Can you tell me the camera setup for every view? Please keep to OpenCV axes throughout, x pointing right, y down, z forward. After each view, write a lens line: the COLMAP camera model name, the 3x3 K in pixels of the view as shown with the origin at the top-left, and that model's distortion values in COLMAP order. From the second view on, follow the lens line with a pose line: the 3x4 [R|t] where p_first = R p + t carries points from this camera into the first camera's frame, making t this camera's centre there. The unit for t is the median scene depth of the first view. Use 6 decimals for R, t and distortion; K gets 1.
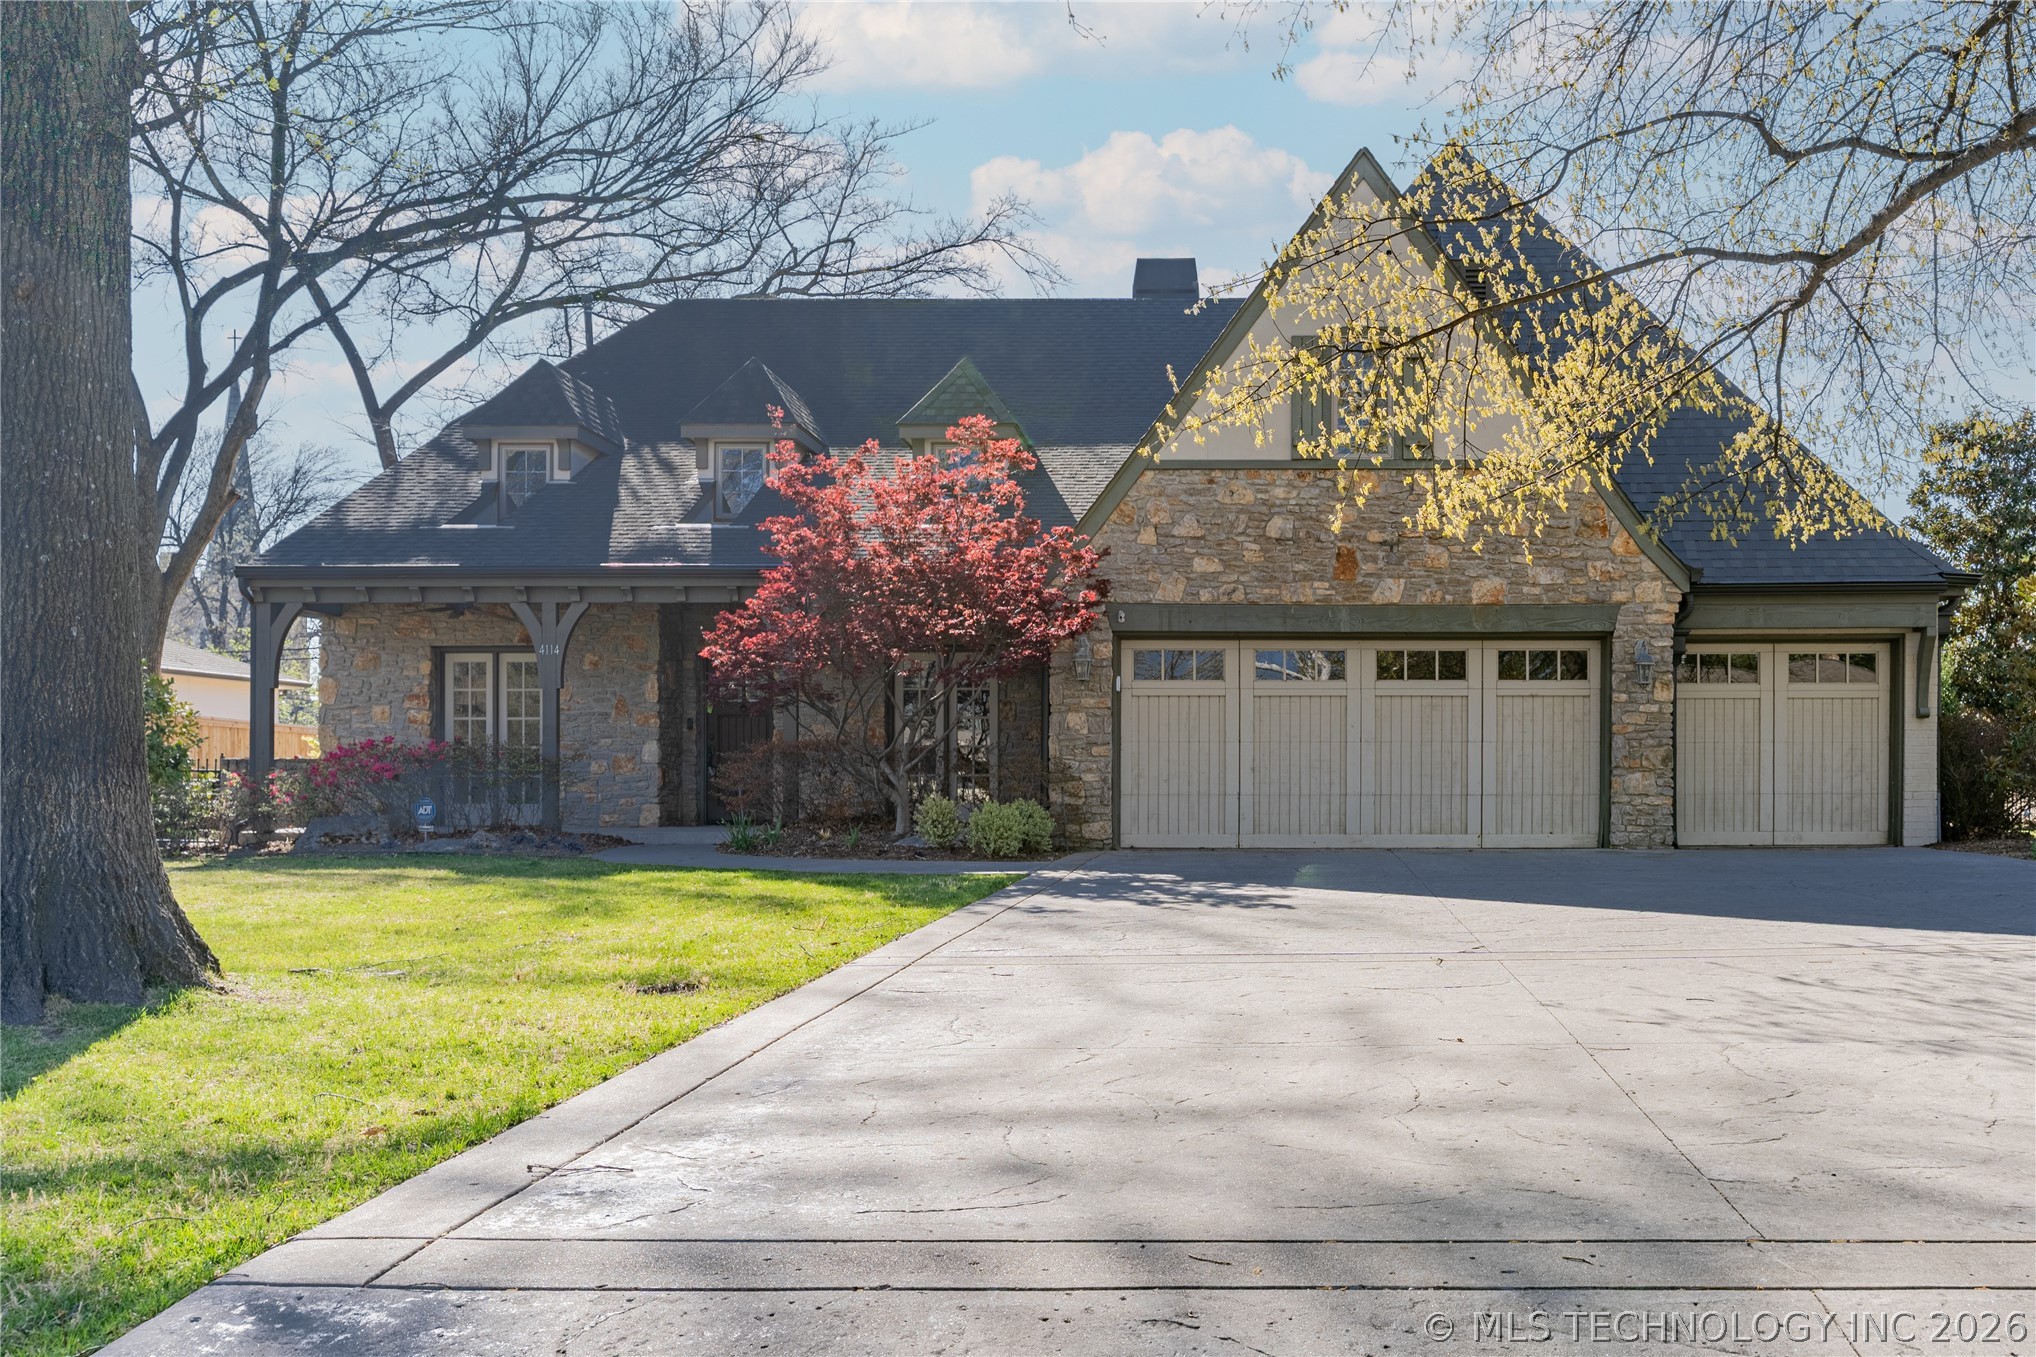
lens RADIAL K [[1815.6, 0, 1259.2], [0, 1815.6, 755.4], [0, 0, 1]] dist [-0.000897, -0.007160]
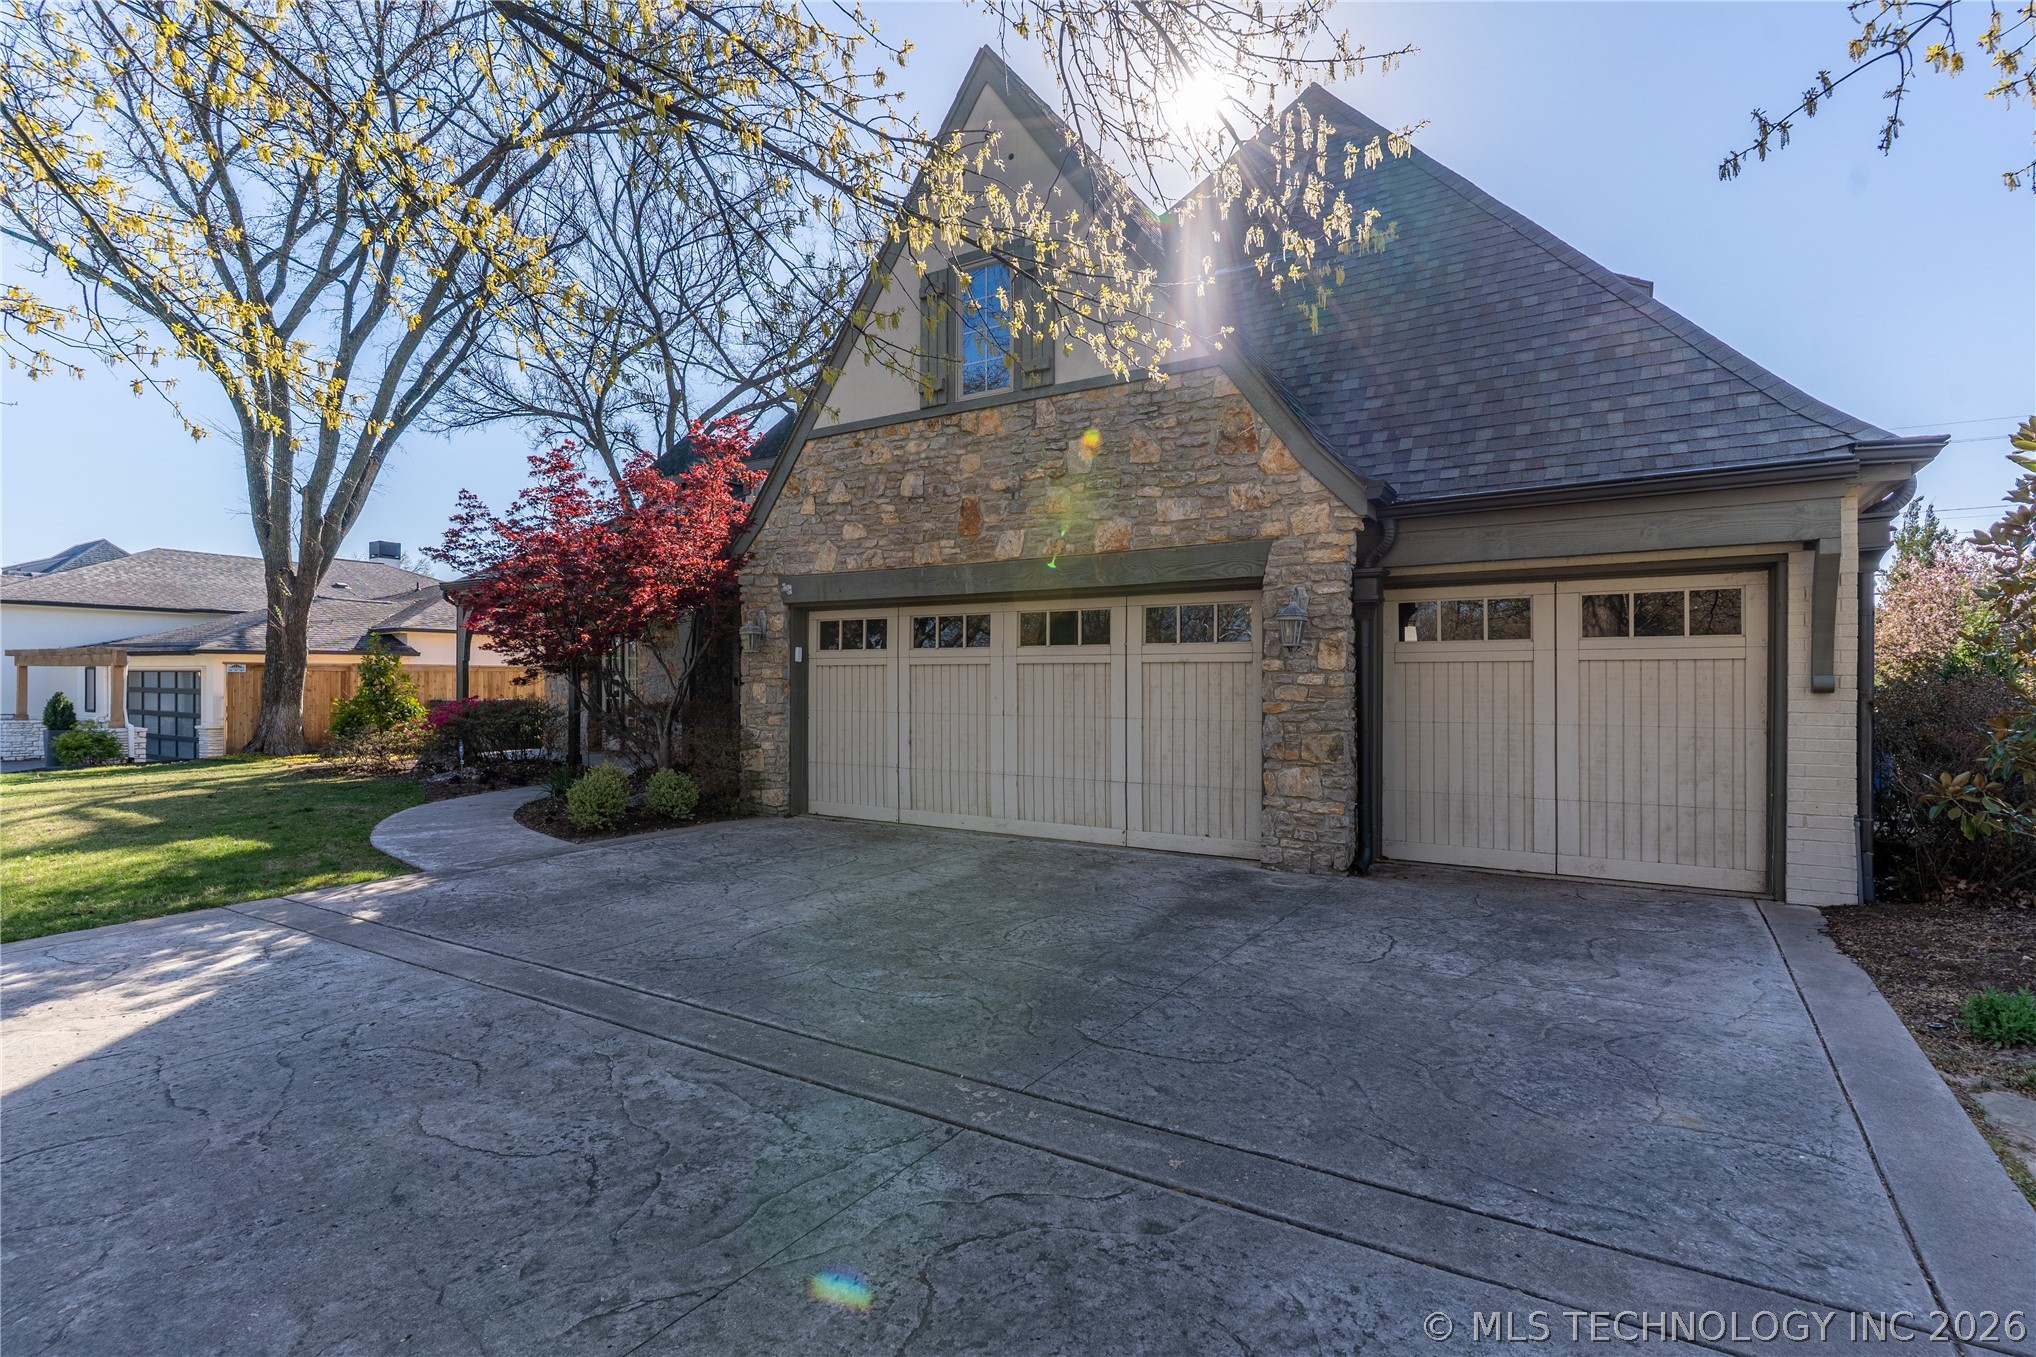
lens RADIAL K [[985.7, 0, 1018.0], [0, 985.7, 678.5], [0, 0, 1]] dist [0.015655, 0.000096]
pose [[0.842267, 0.000671, -0.539060, 0.328974], [0.005182, 0.999943, 0.009343, -0.030694], [0.539035, -0.010663, 0.842216, 0.602956]]
